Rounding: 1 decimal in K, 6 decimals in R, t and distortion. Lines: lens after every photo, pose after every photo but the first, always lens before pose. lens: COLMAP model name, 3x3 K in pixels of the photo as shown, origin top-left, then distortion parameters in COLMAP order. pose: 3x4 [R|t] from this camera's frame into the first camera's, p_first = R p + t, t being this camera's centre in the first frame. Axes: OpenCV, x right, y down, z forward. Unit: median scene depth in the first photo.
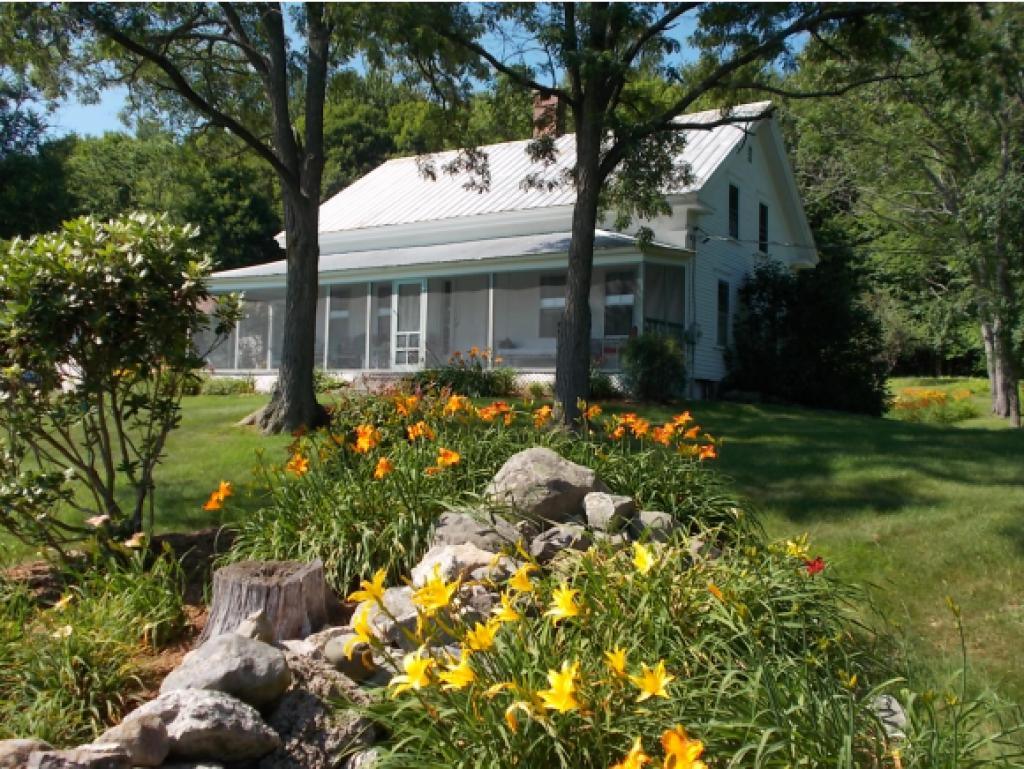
lens RADIAL K [[988.2, 0, 510.7], [0, 988.2, 366.5], [0, 0, 1]] dist [0.041017, -0.008854]
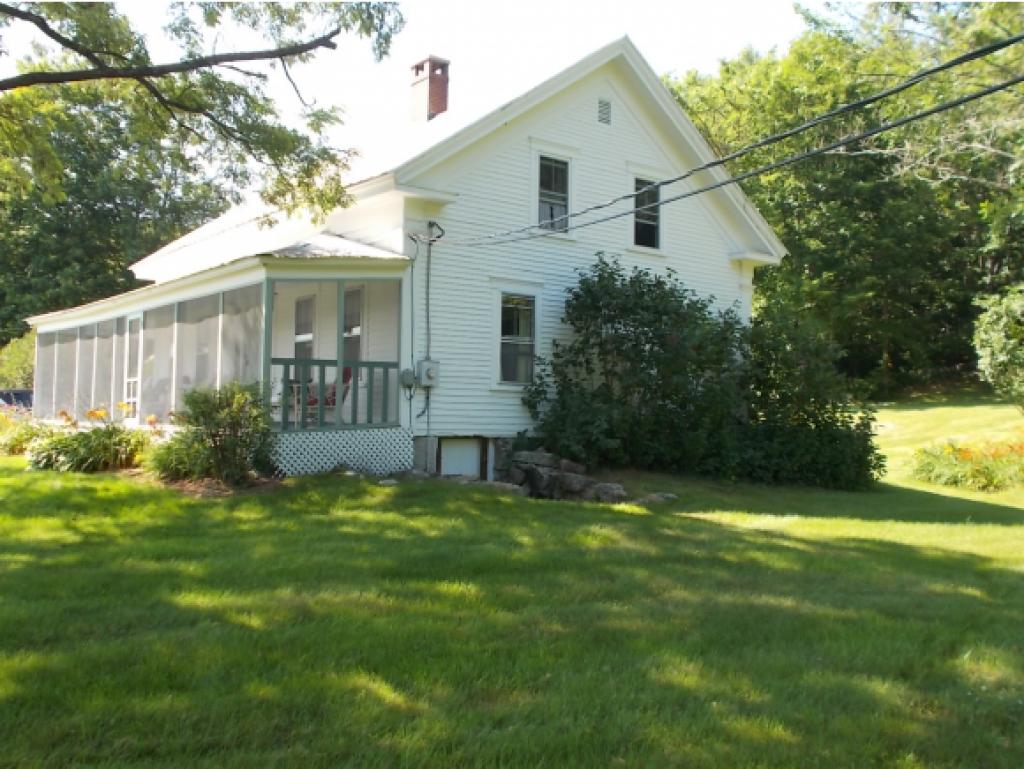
lens RADIAL K [[988.2, 0, 510.7], [0, 988.2, 366.5], [0, 0, 1]] dist [0.041017, -0.008854]
pose [[0.939510, -0.029779, -0.341226, 0.320228], [0.025834, 0.999537, -0.016099, -0.016734], [0.341547, 0.006310, 0.939843, 0.240209]]
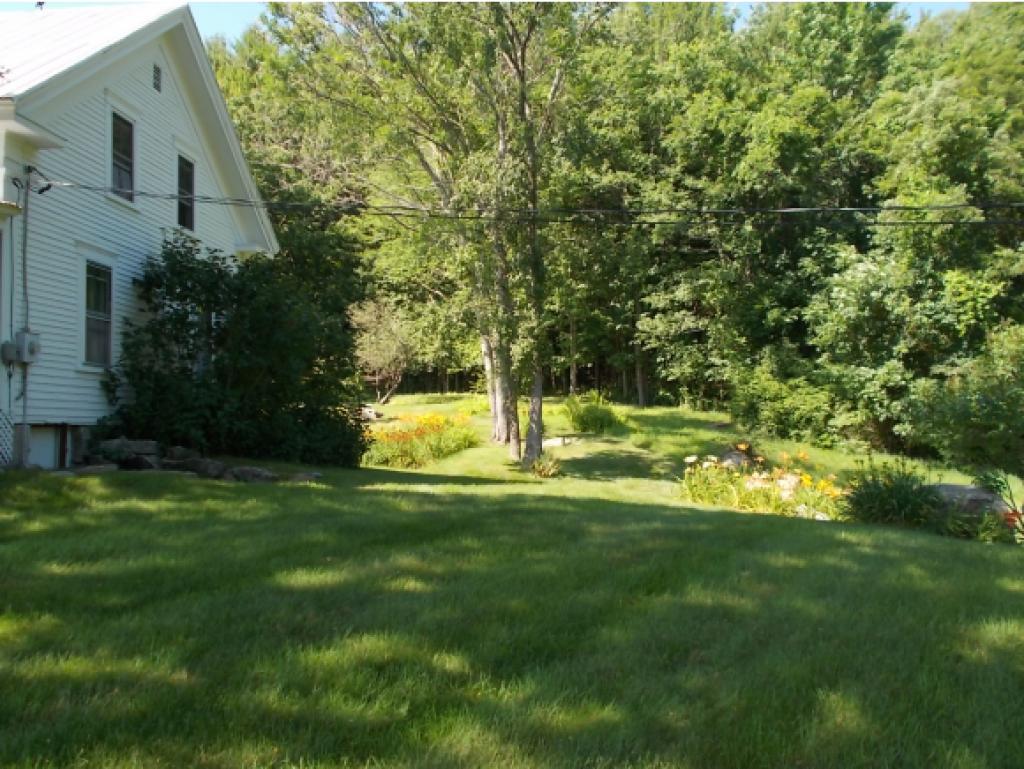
lens RADIAL K [[988.2, 0, 510.7], [0, 988.2, 366.5], [0, 0, 1]] dist [0.041017, -0.008854]
pose [[0.896279, -0.002244, 0.443485, 0.120804], [0.007176, 0.999930, -0.009444, -0.009641], [-0.443432, 0.011647, 0.896232, 0.230512]]
